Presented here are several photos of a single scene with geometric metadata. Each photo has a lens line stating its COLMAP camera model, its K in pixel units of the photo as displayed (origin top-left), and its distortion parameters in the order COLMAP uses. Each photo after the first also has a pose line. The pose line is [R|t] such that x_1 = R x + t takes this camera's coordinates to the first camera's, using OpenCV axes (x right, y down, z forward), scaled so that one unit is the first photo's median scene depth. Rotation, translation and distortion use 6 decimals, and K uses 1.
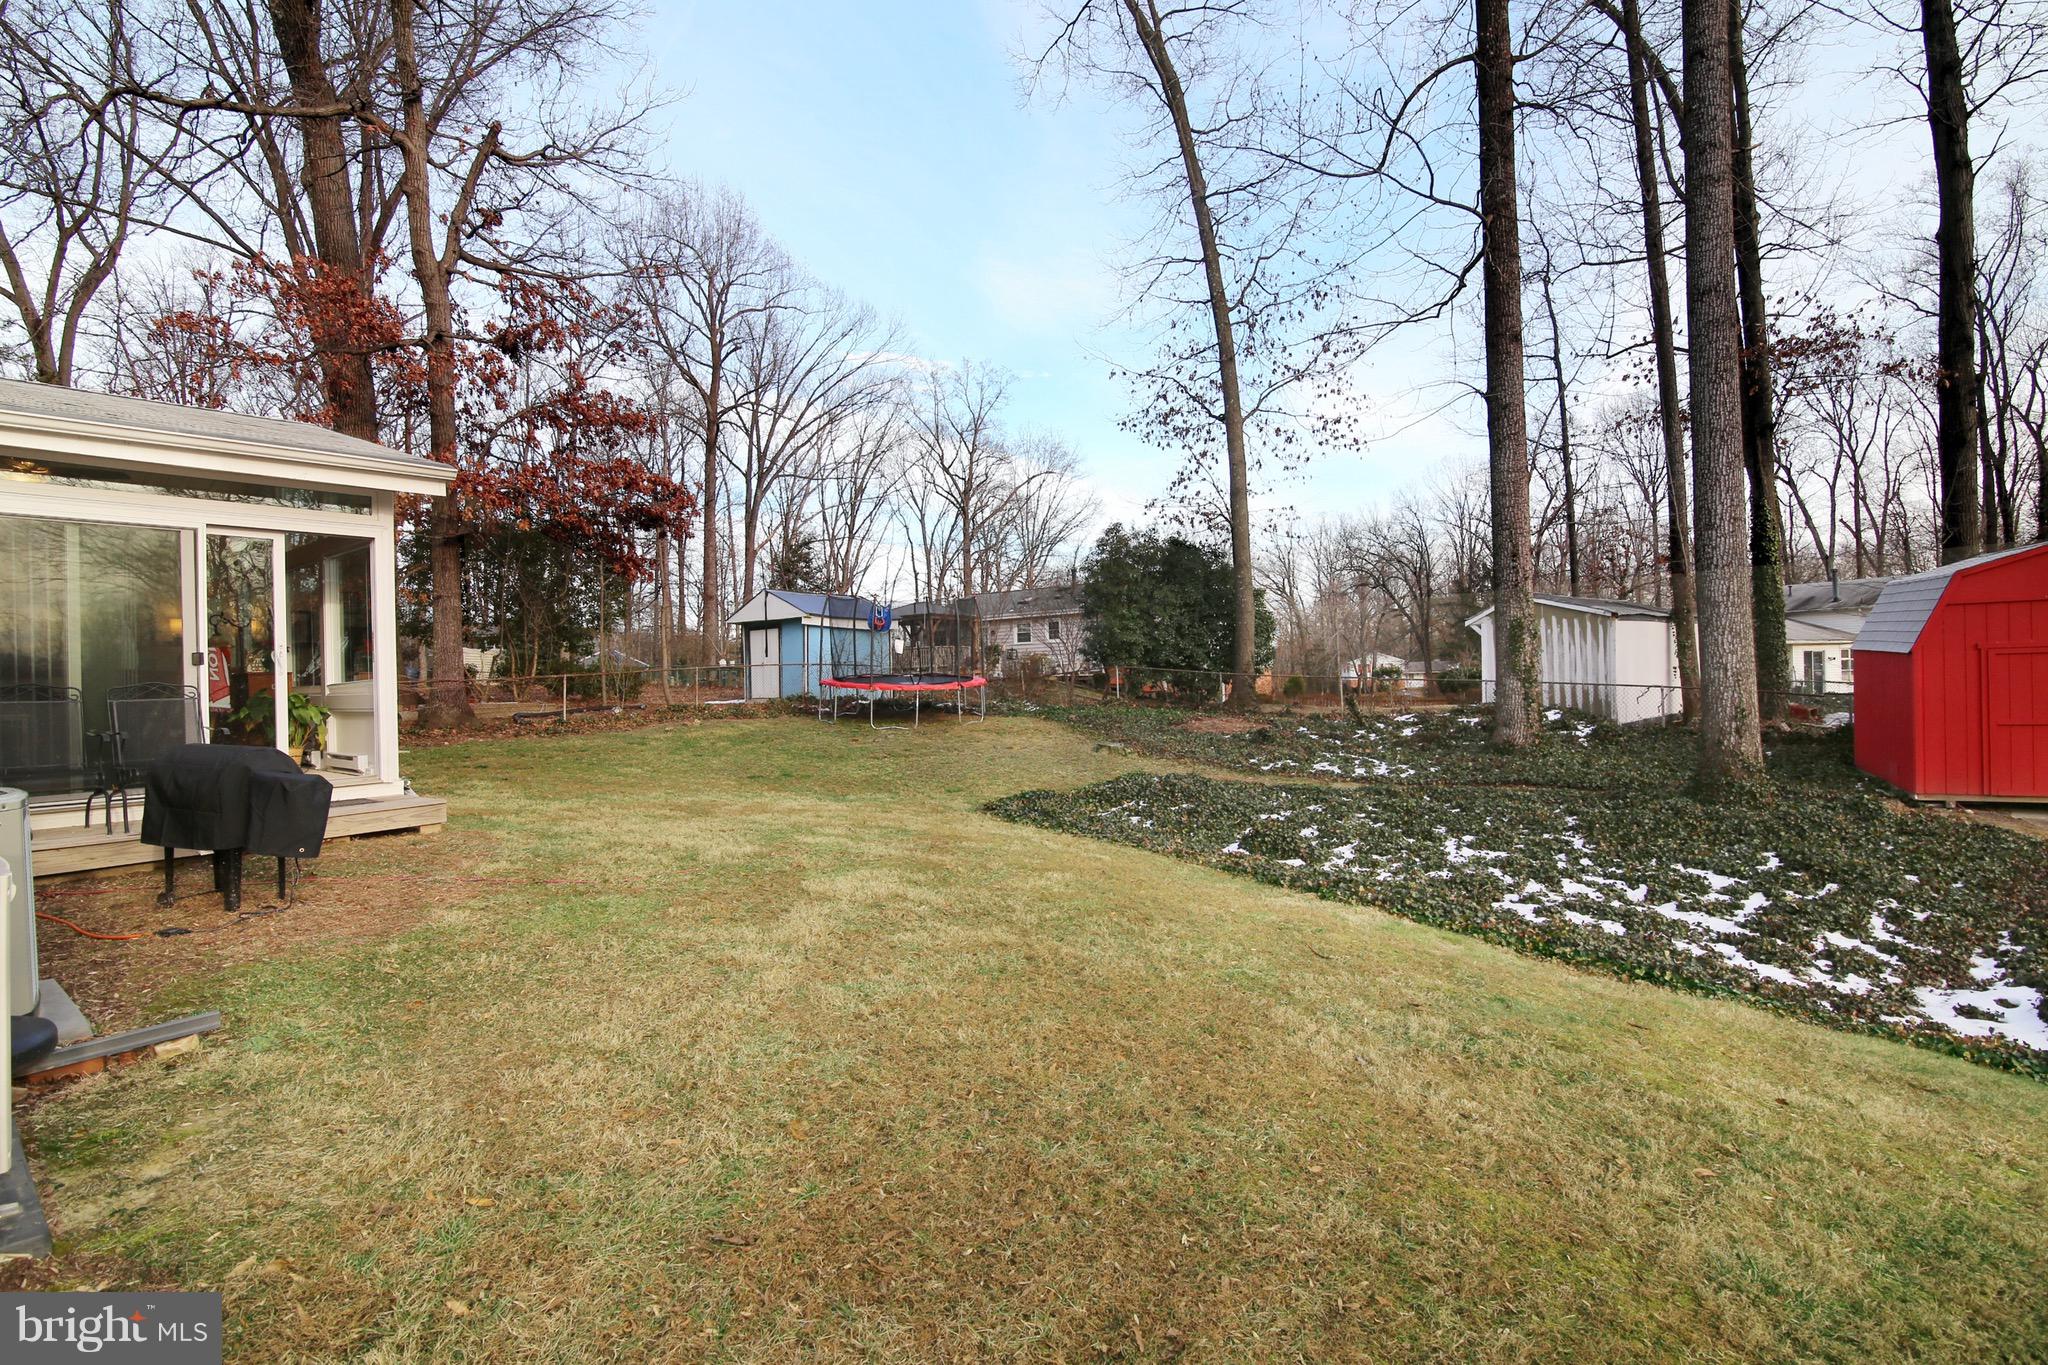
lens RADIAL K [[944.6, 0, 1024.0], [0, 944.6, 682.5], [0, 0, 1]] dist [-0.018626, 0.000323]
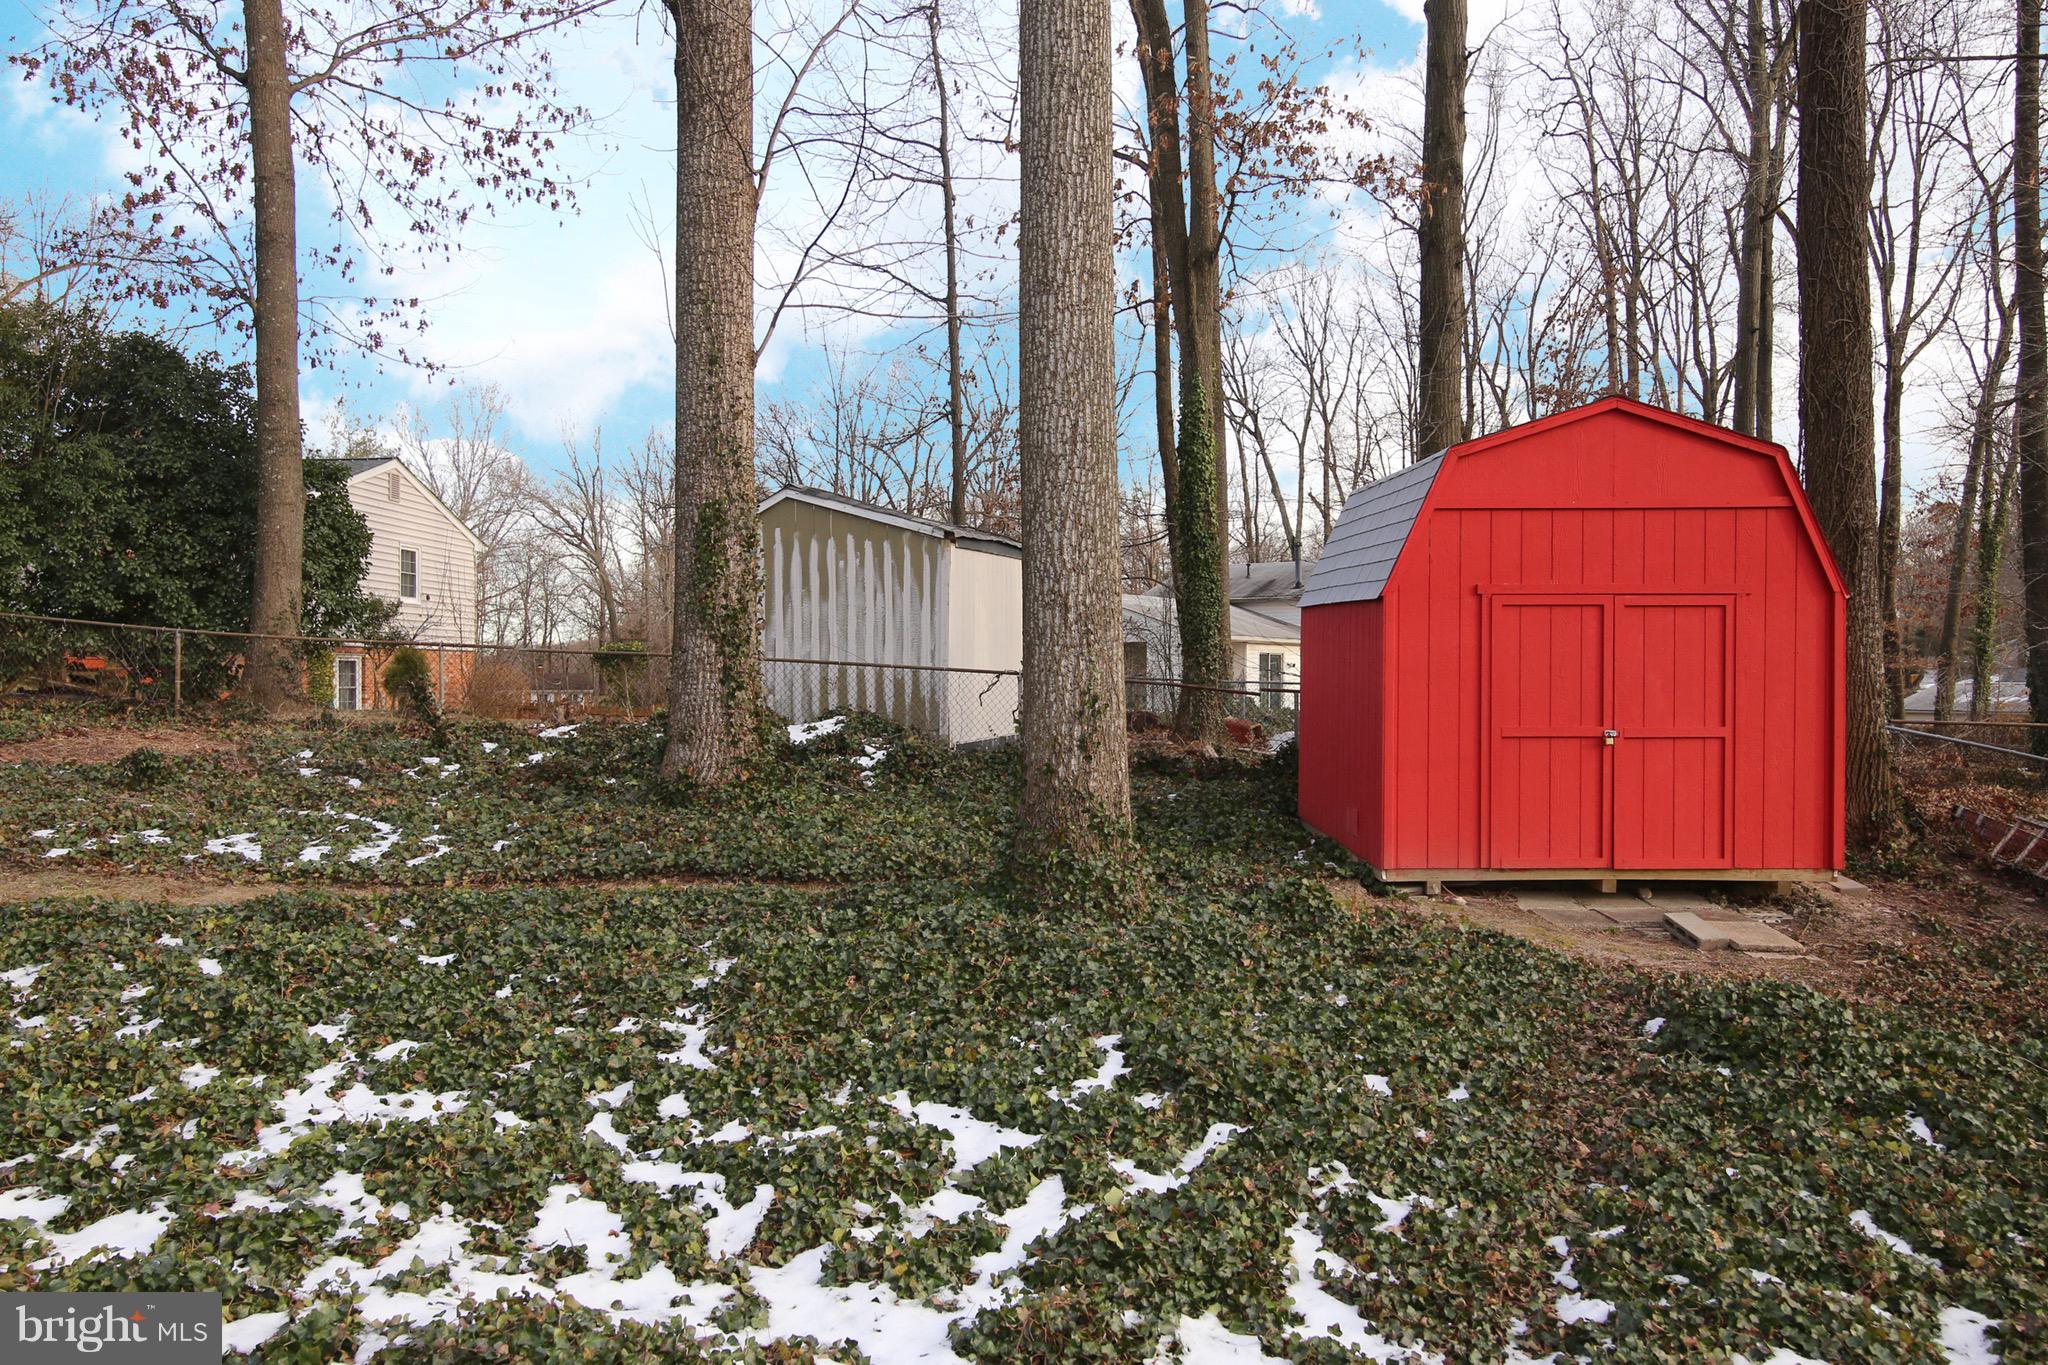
lens RADIAL K [[1581.6, 0, 1024.0], [0, 1581.6, 682.5], [0, 0, 1]] dist [-0.000401, -0.001425]
pose [[0.855564, 0.024263, 0.517127, 0.203105], [-0.021145, 0.999705, -0.011922, 0.018455], [-0.517264, -0.000735, 0.855825, 0.214582]]
